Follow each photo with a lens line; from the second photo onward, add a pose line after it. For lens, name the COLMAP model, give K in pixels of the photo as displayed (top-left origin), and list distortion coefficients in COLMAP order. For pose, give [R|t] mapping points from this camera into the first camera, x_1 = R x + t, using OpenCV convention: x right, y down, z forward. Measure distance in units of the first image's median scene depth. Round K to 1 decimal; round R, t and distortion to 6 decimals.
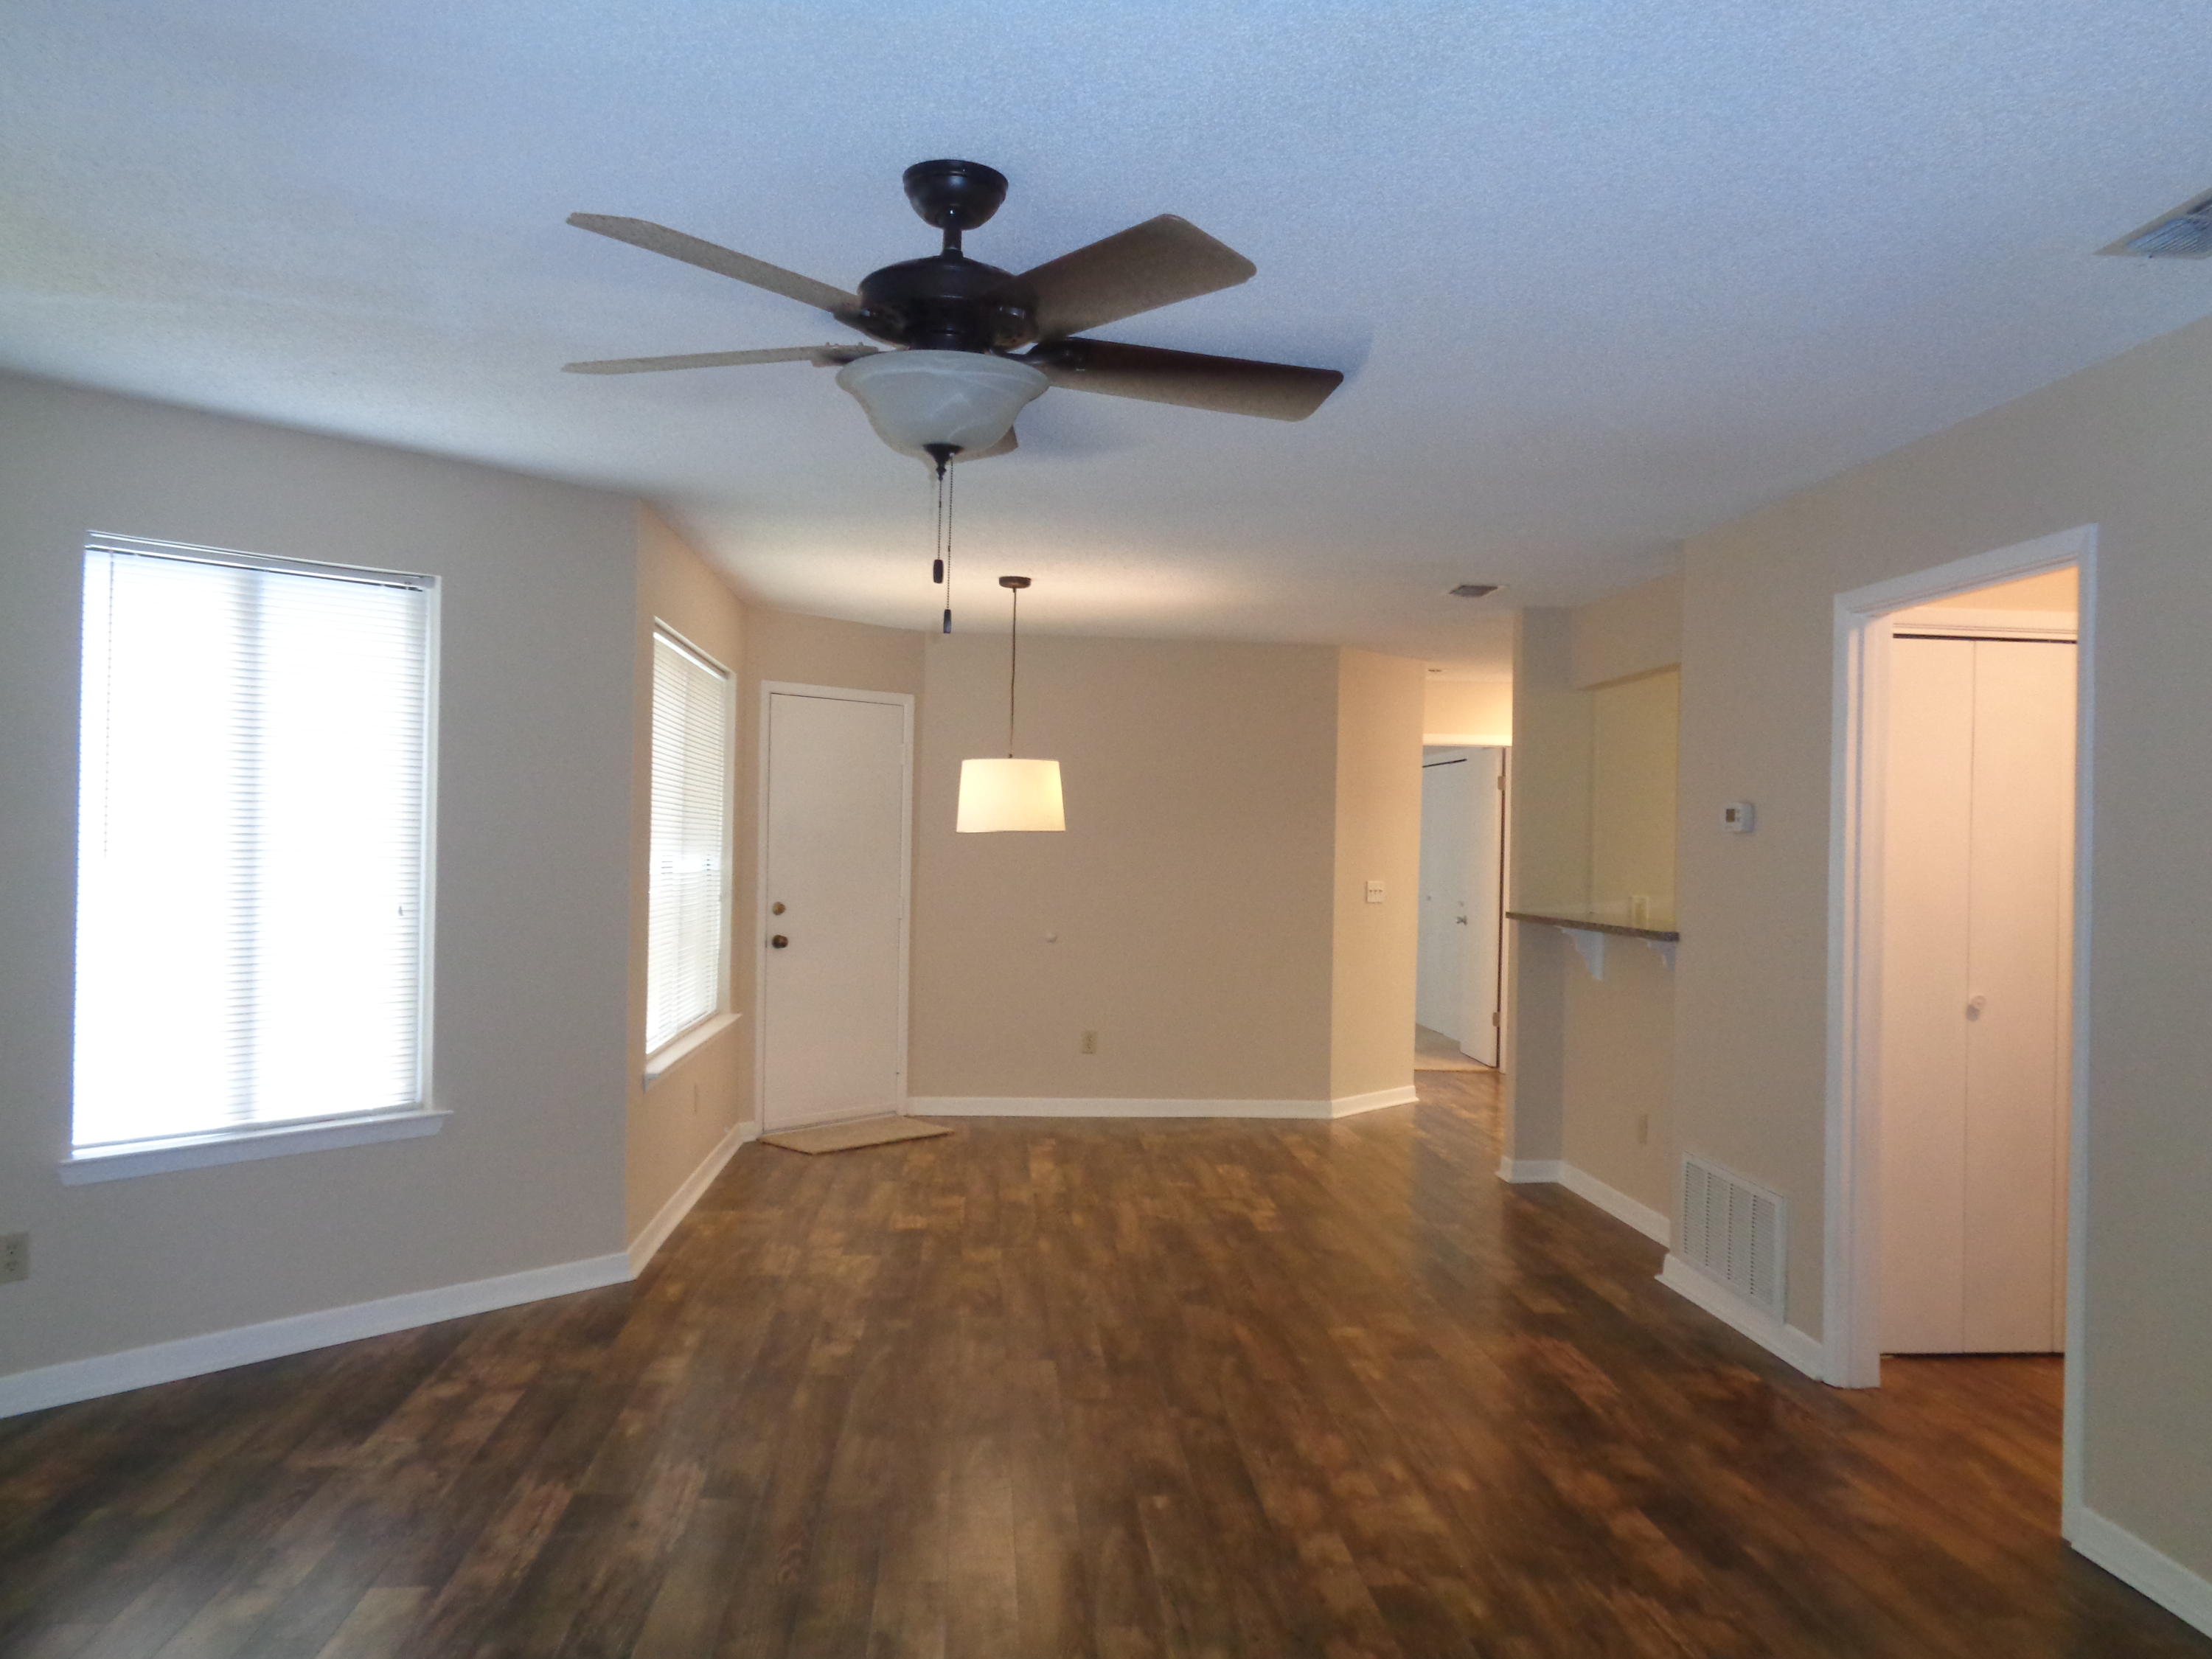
lens RADIAL K [[1664.3, 0, 1143.2], [0, 1664.3, 832.9], [0, 0, 1]] dist [0.001787, -0.003098]
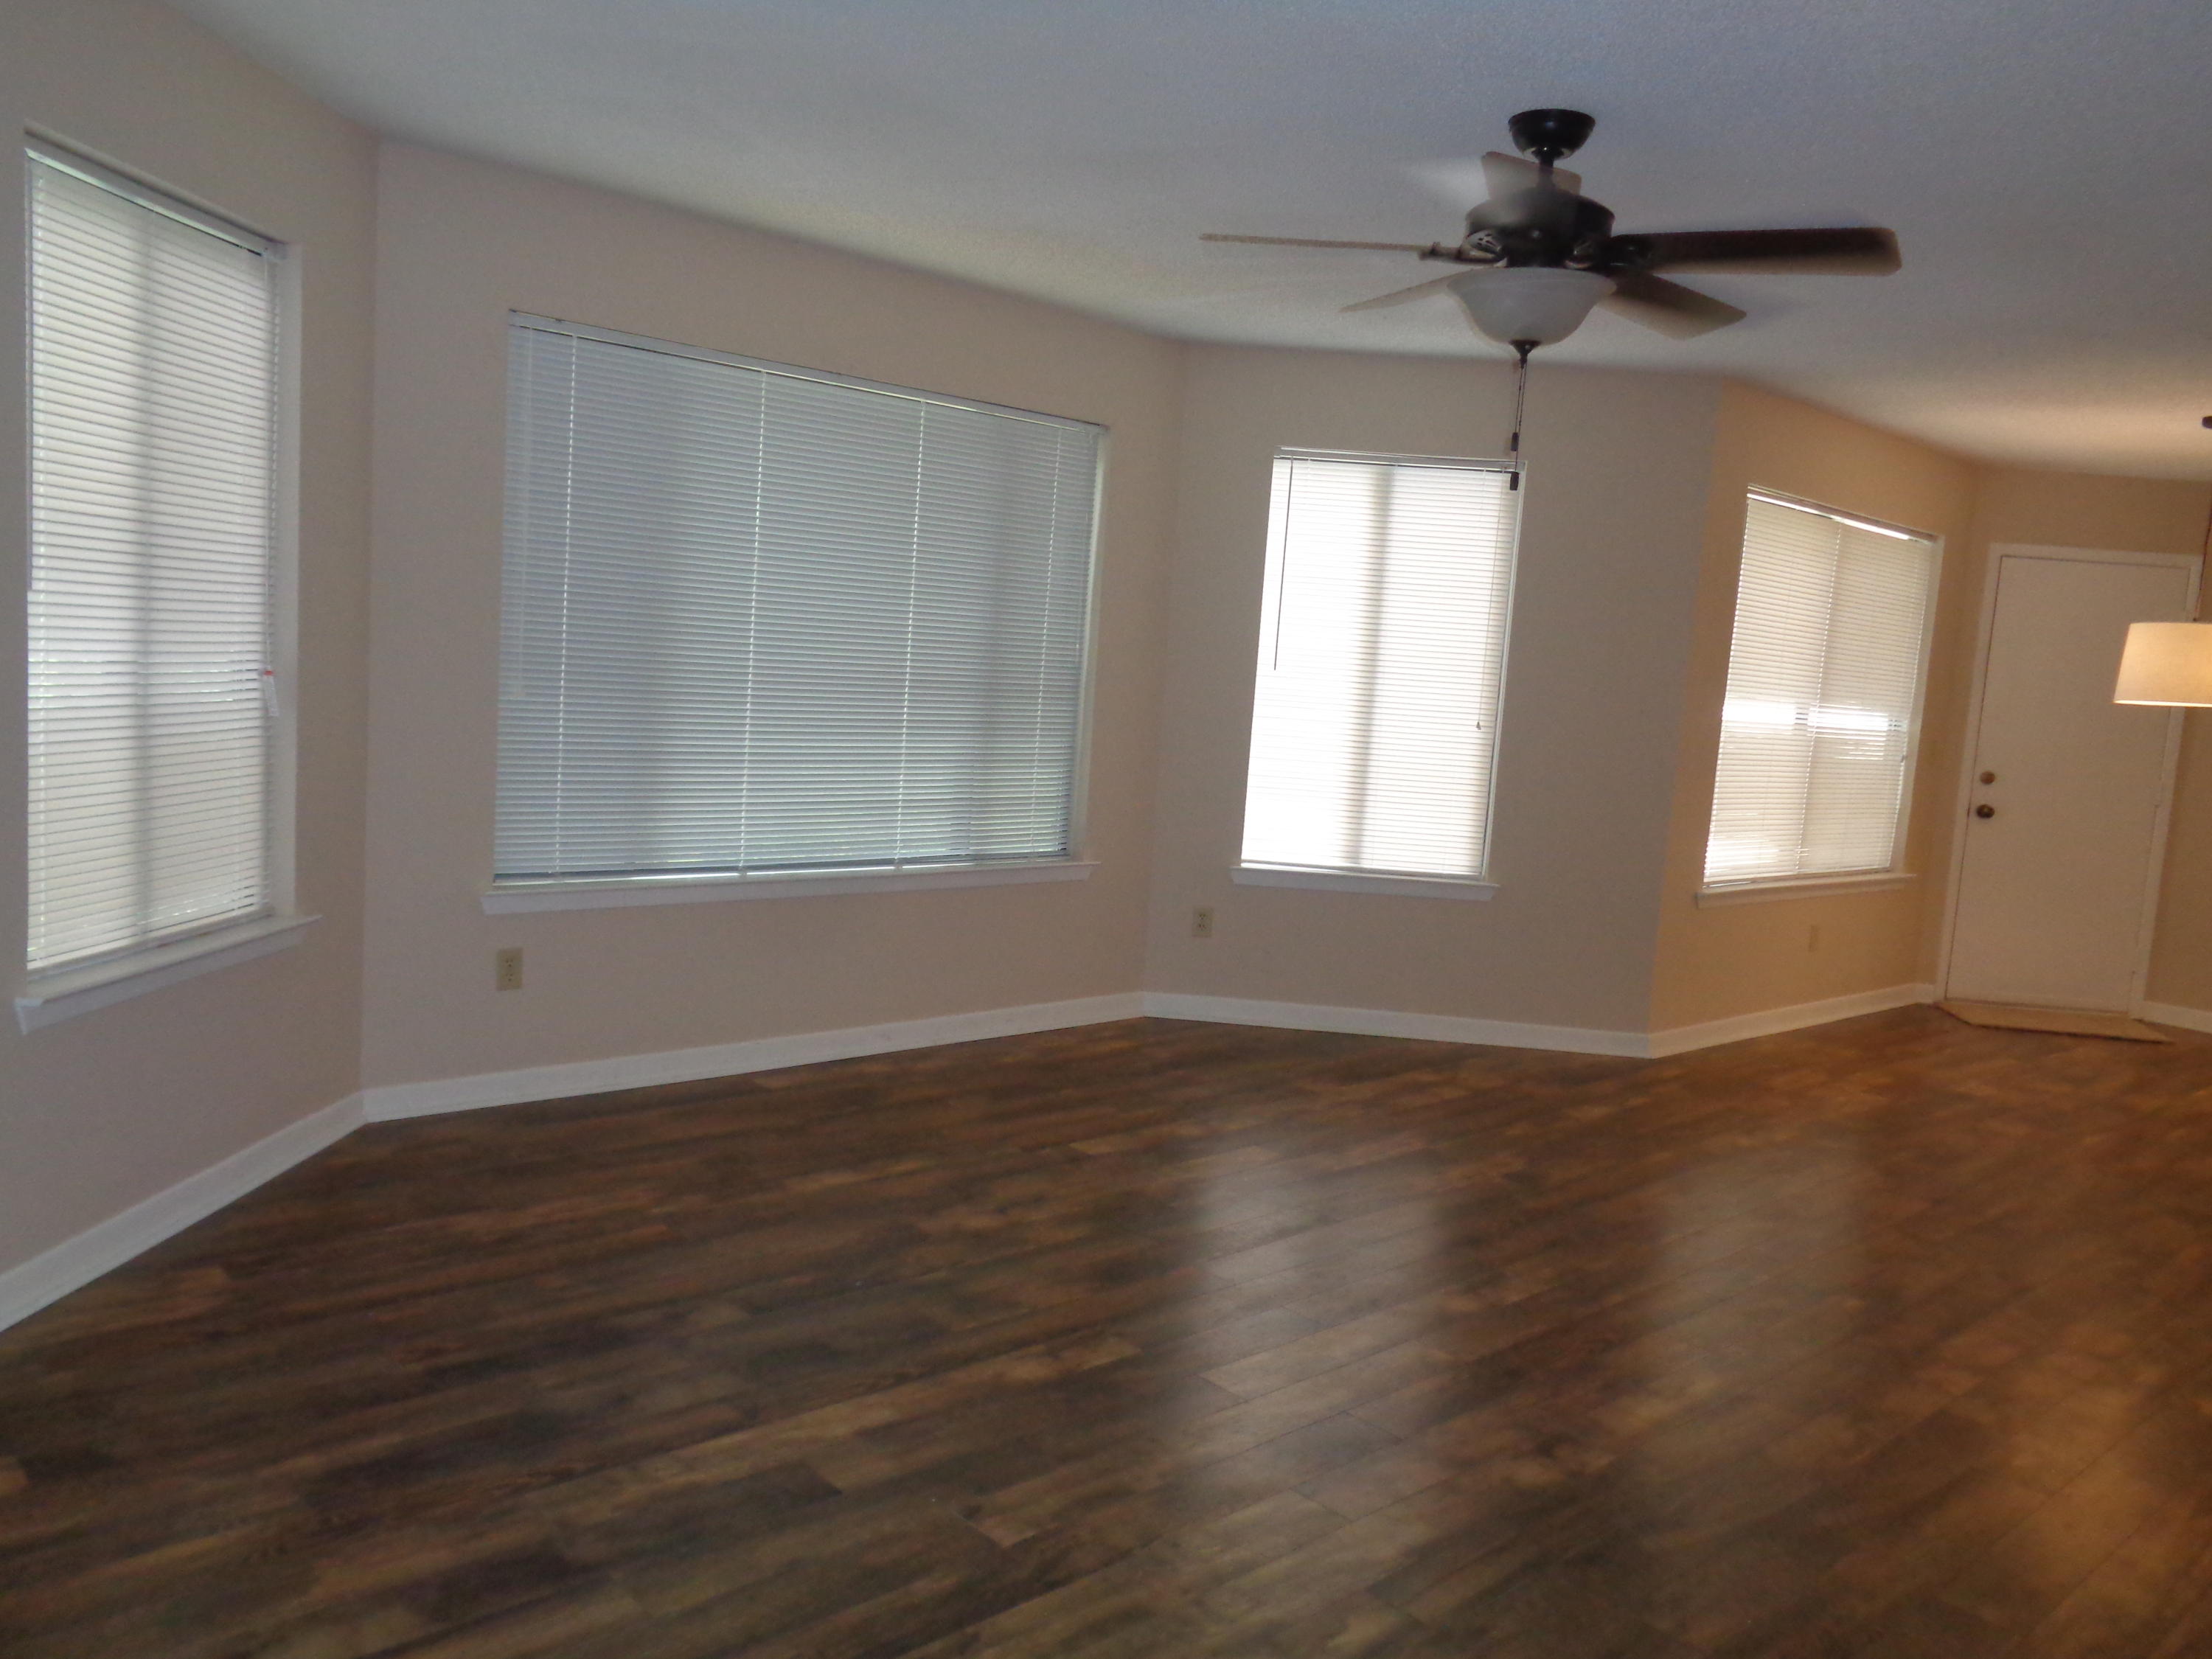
lens RADIAL K [[1660.8, 0, 1083.9], [0, 1660.8, 825.4], [0, 0, 1]] dist [-0.016063, 0.002553]
pose [[0.596499, 0.109729, -0.795077, 0.420297], [-0.057955, 0.993913, 0.093690, 0.022256], [0.800518, -0.009807, 0.599228, -0.018691]]
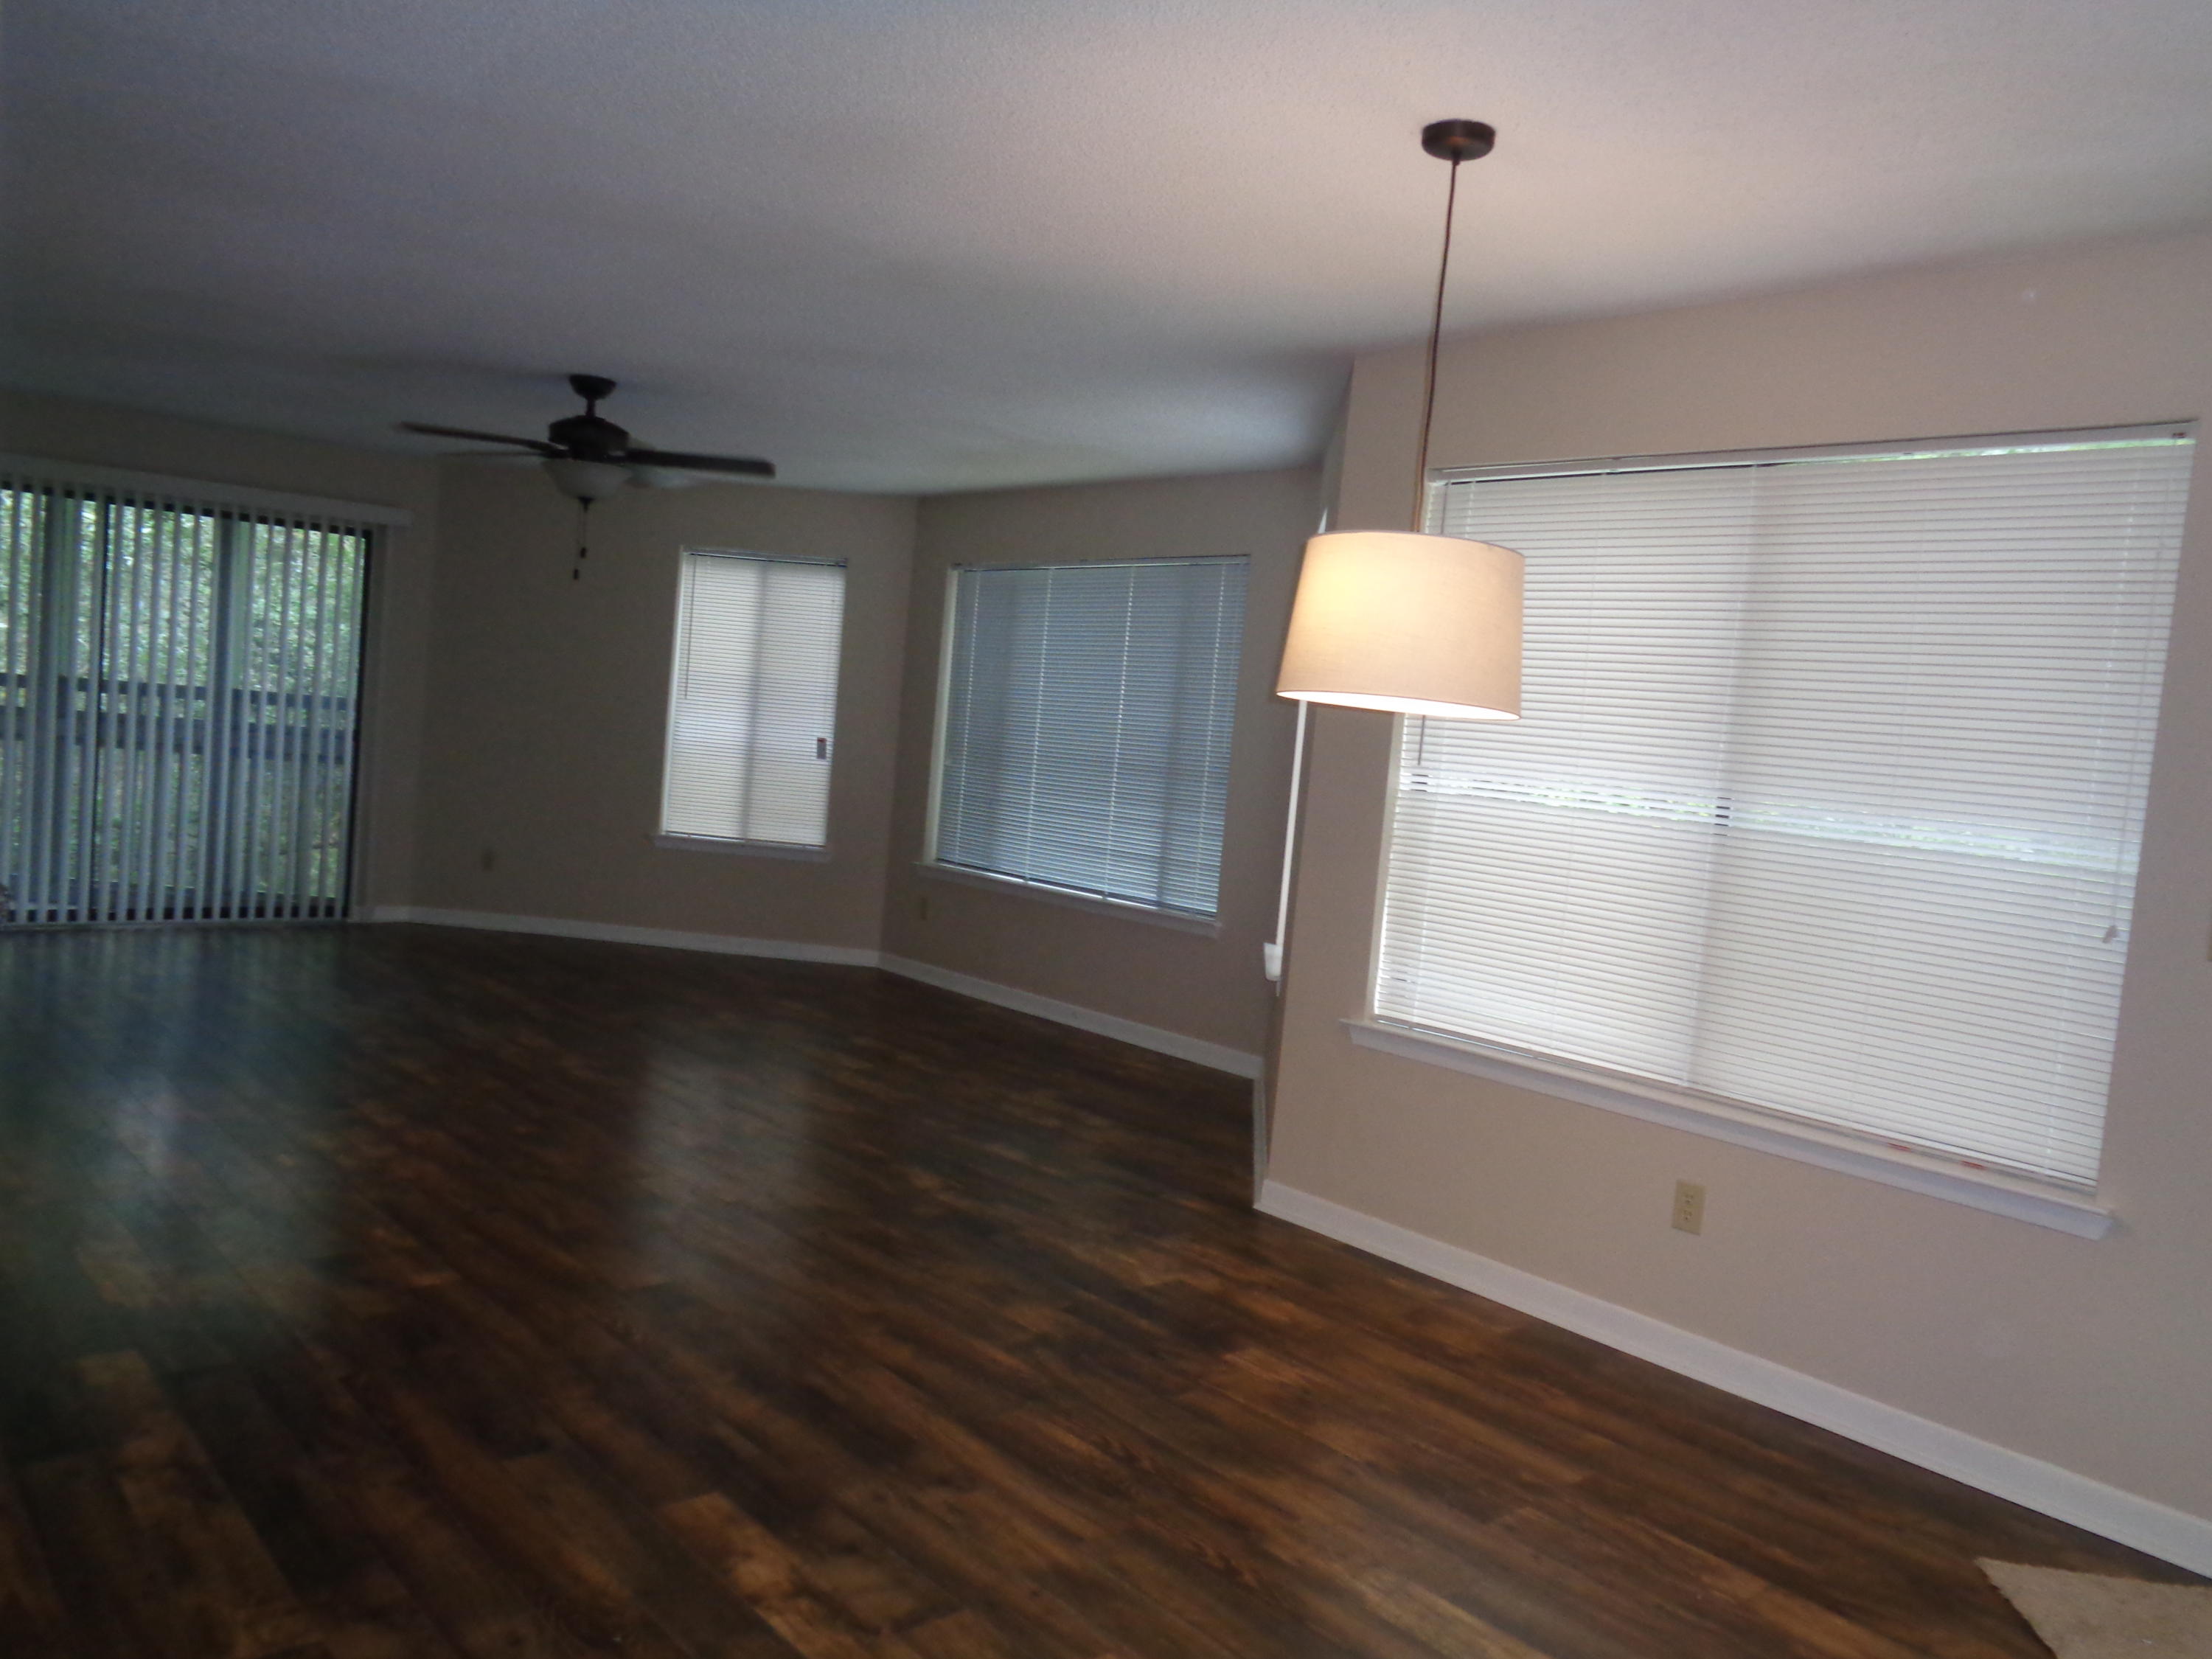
lens RADIAL K [[1681.0, 0, 1099.5], [0, 1681.0, 826.4], [0, 0, 1]] dist [0.017819, 0.003264]
pose [[-0.816086, -0.053359, -0.575461, 0.360623], [-0.096700, 0.994299, 0.044939, 0.026977], [0.569783, 0.092321, -0.816593, 1.948621]]
